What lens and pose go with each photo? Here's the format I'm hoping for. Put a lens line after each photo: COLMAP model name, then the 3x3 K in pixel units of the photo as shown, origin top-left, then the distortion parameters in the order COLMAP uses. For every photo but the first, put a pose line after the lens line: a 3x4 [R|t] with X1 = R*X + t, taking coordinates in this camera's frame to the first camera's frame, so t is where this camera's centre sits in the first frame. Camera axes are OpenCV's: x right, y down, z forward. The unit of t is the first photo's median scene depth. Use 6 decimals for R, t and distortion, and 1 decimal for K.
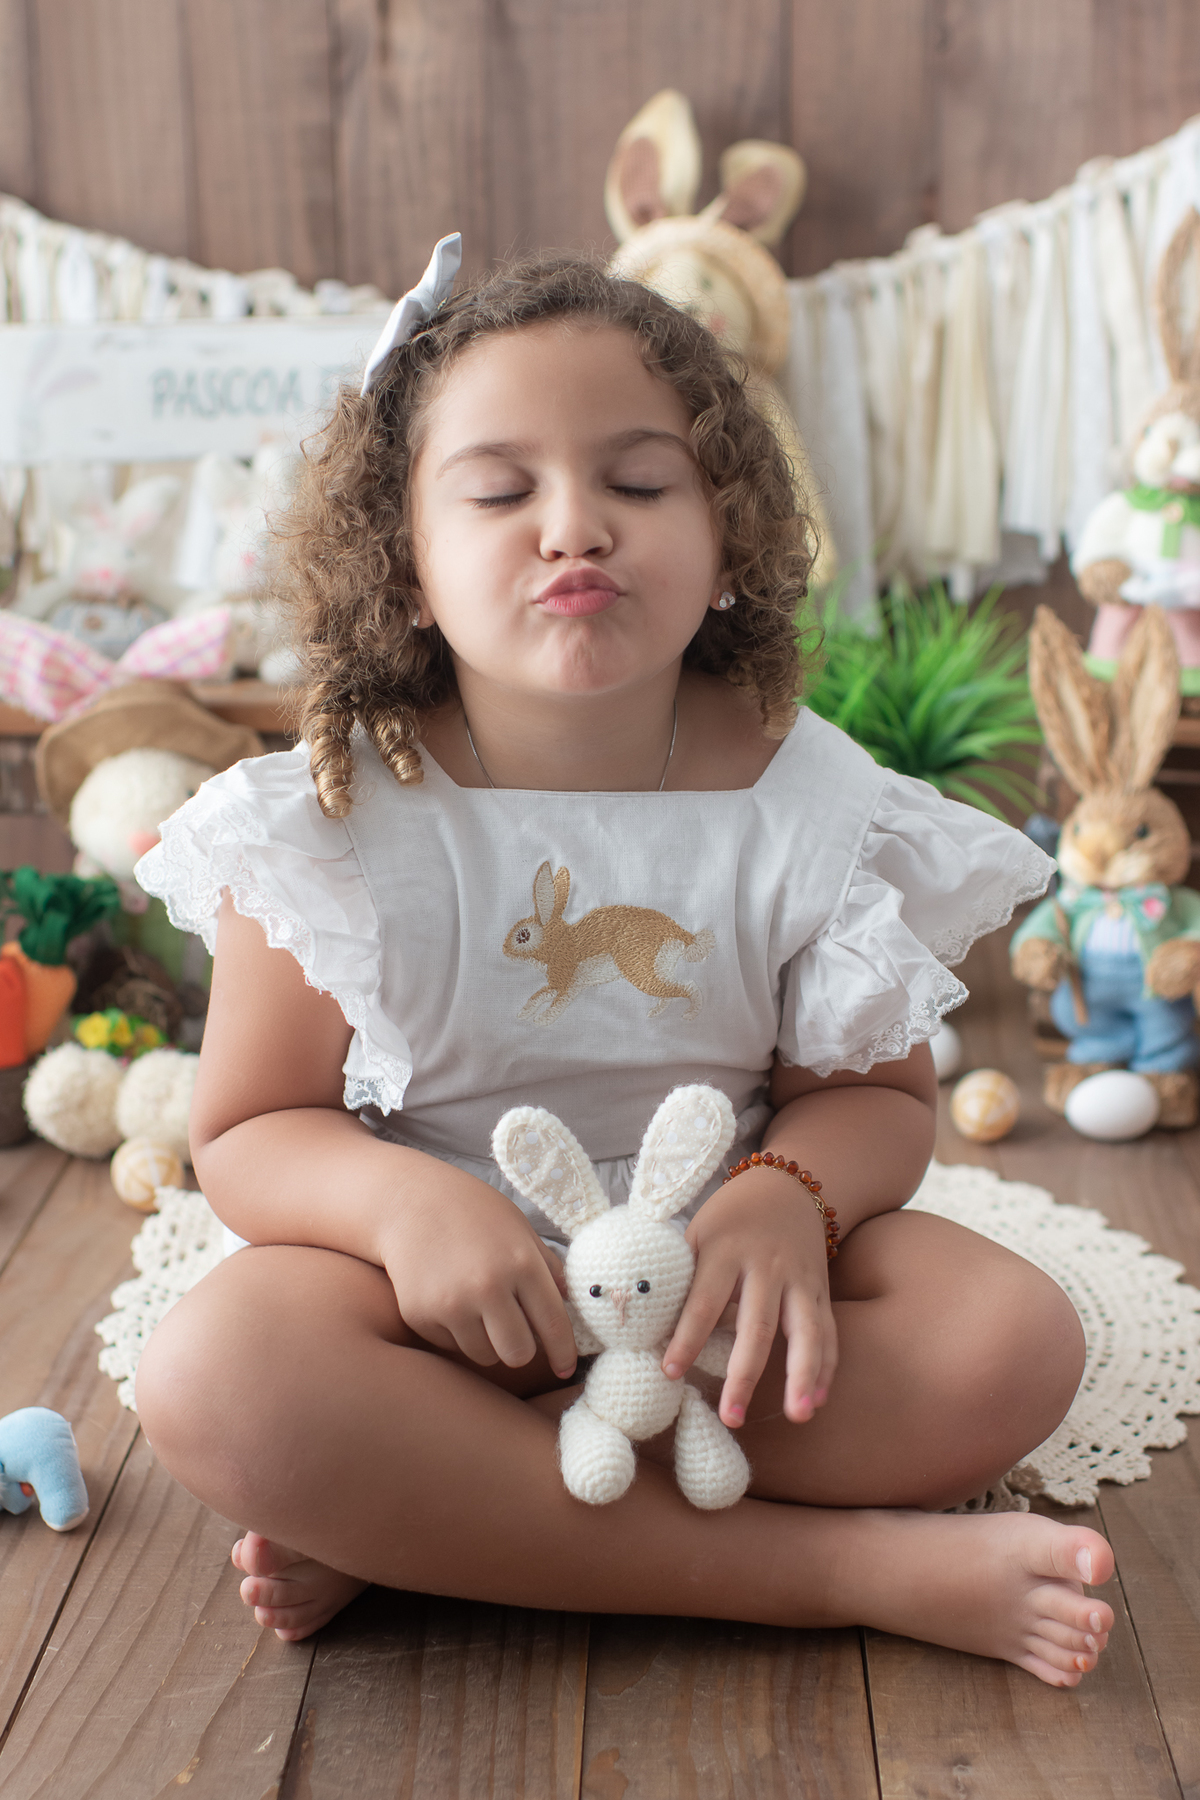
lens RADIAL K [[2729.4, 0, 599.5], [0, 2729.4, 898.4], [0, 0, 1]] dist [-0.012411, -0.020949]
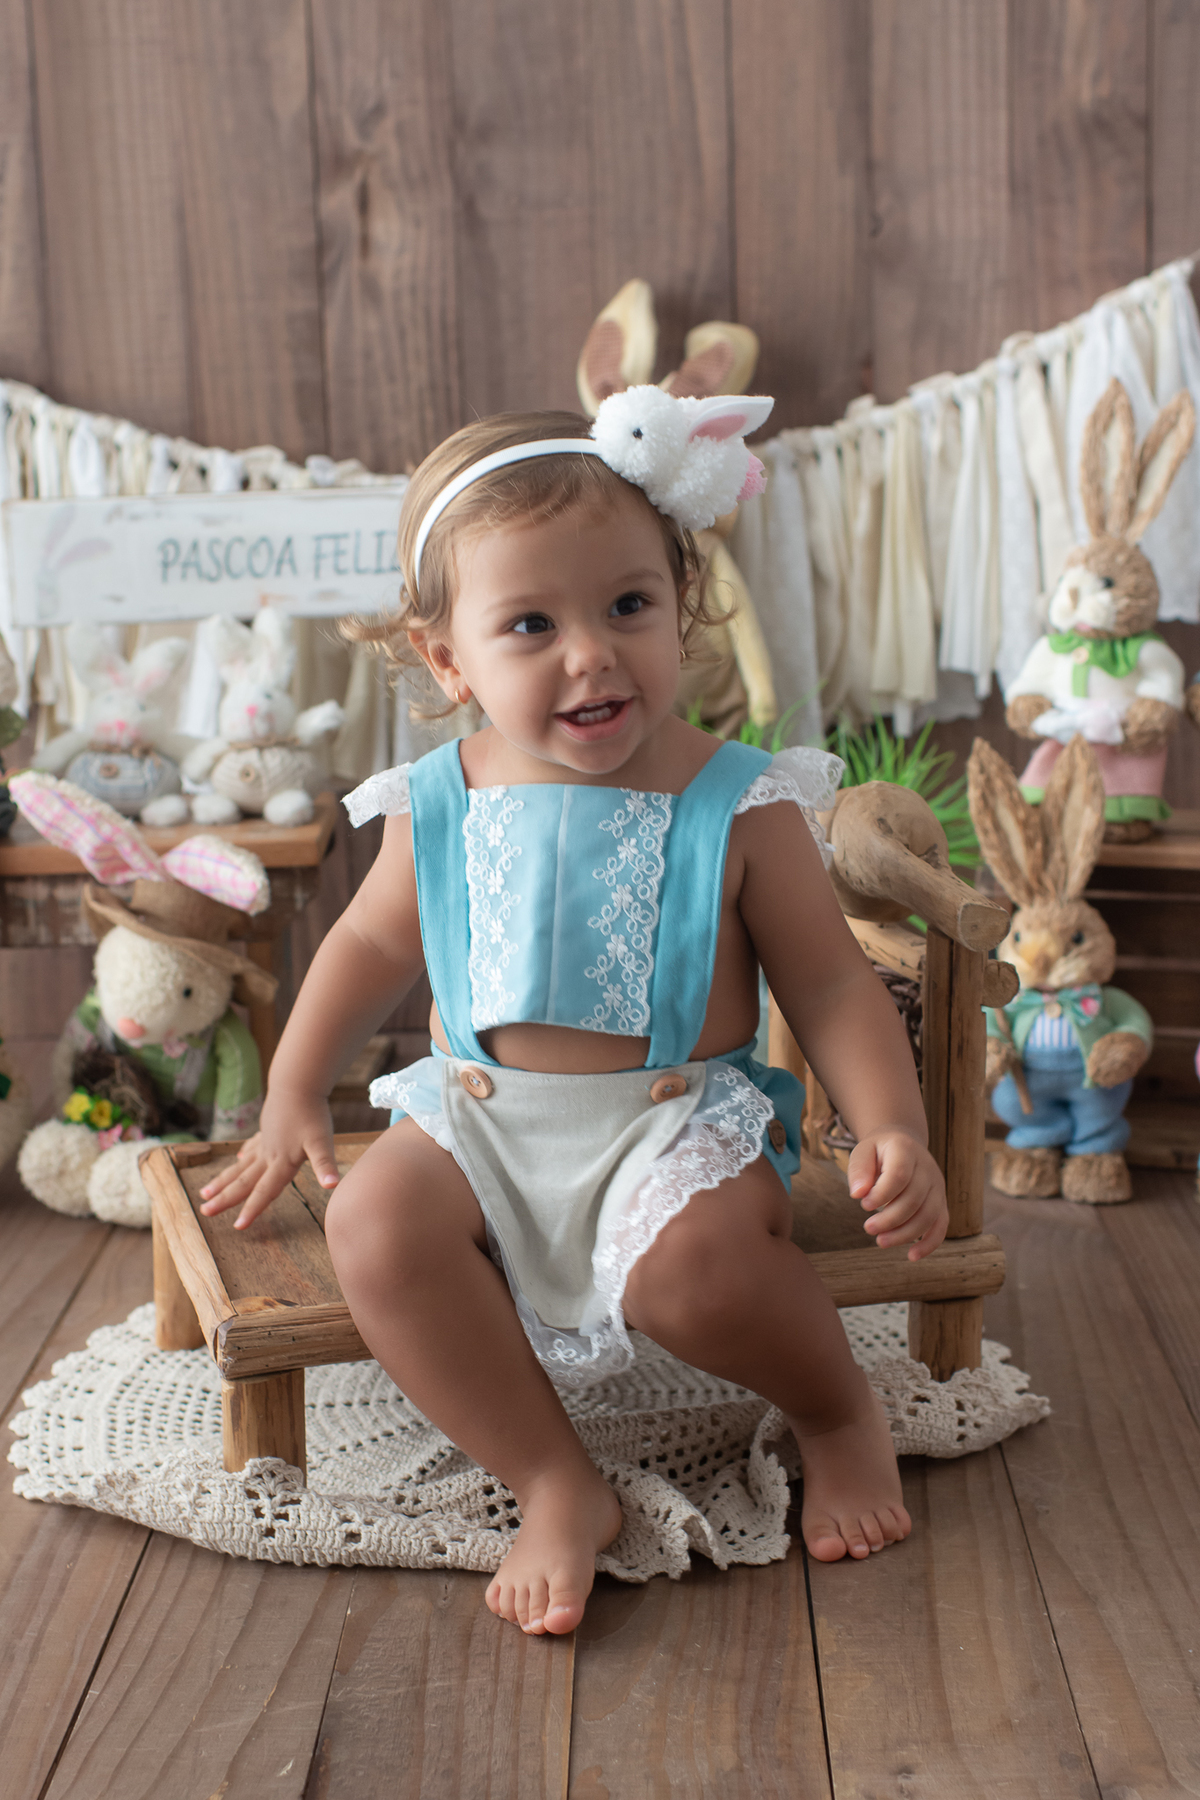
lens RADIAL K [[2664.5, 0, 597.7], [0, 2664.5, 900.6], [0, 0, 1]] dist [-0.015462, 0.024849]
pose [[0.999812, -0.018022, 0.007165, 0.002308], [0.018332, 0.998778, -0.045899, 0.003040], [-0.006329, 0.046022, 0.998920, -0.063176]]
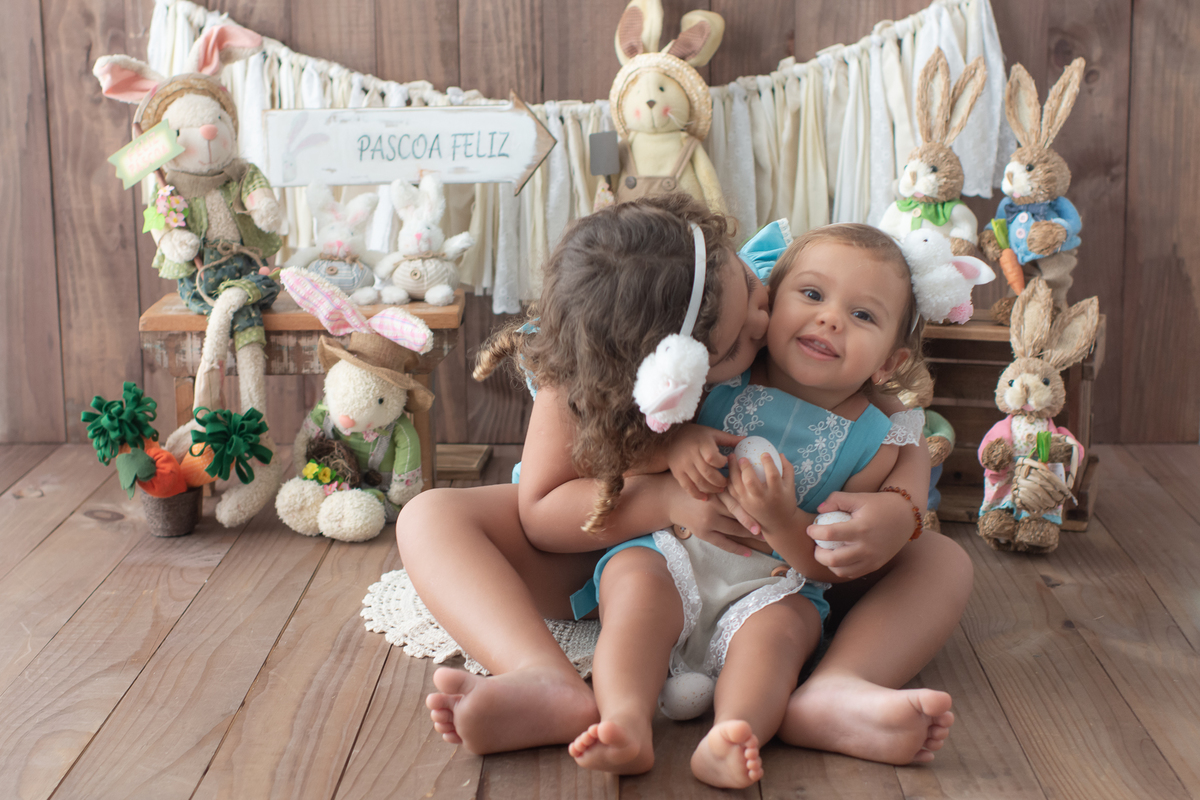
lens RADIAL K [[1921.0, 0, 594.8], [0, 1921.0, 385.9], [0, 0, 1]] dist [0.000958, -0.087586]
pose [[0.999938, 0.001305, 0.011056, -0.023030], [-0.000576, 0.997838, -0.065716, 0.058048], [-0.011118, 0.065705, 0.997777, -0.269249]]
